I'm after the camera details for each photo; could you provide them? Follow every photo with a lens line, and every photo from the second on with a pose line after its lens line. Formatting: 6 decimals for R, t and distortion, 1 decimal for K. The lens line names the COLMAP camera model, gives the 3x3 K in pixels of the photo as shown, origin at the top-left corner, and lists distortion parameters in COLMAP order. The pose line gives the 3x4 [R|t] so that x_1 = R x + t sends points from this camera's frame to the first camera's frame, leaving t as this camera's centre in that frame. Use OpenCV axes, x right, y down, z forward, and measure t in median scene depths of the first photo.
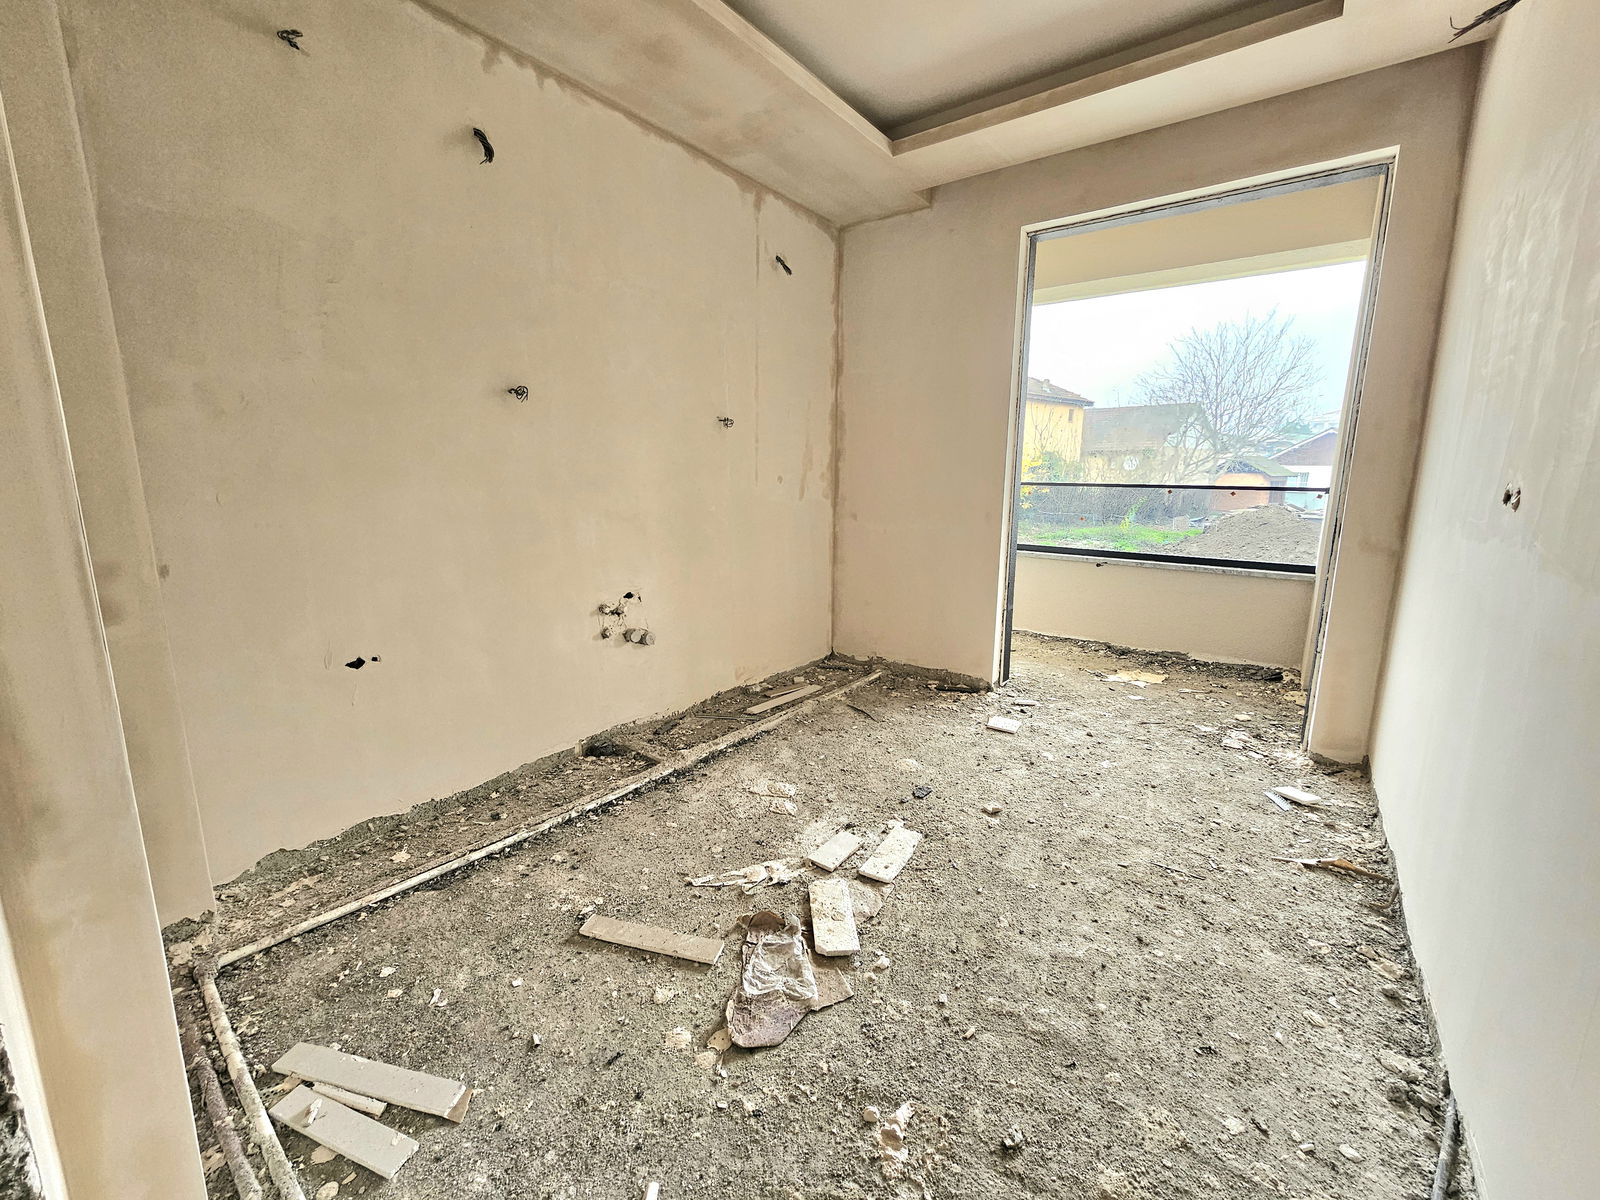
lens RADIAL K [[655.9, 0, 801.5], [0, 655.9, 596.1], [0, 0, 1]] dist [-0.003148, -0.000054]
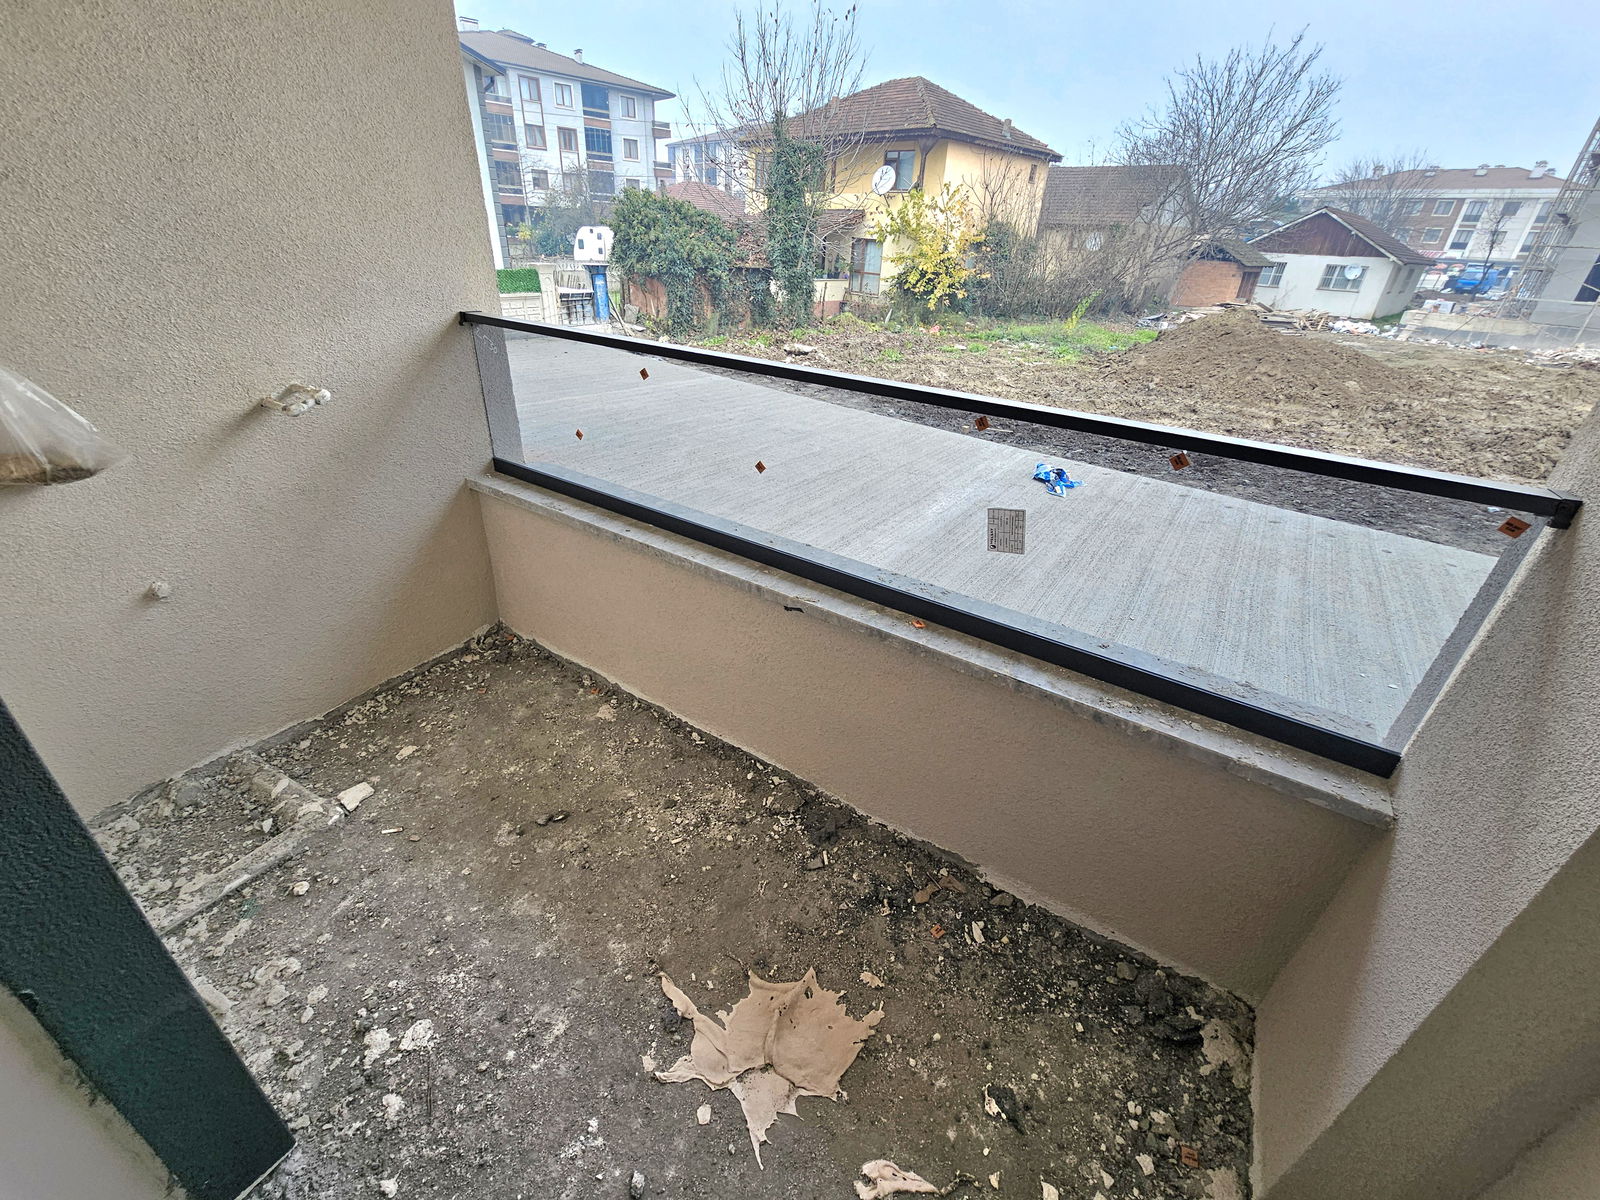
lens RADIAL K [[655.9, 0, 792.4], [0, 655.9, 601.8], [0, 0, 1]] dist [-0.003148, -0.000054]
pose [[0.997095, 0.003732, 0.076076, 0.346105], [-0.027737, 0.948008, 0.317034, -0.134077], [-0.070937, -0.318224, 0.945358, 0.533349]]
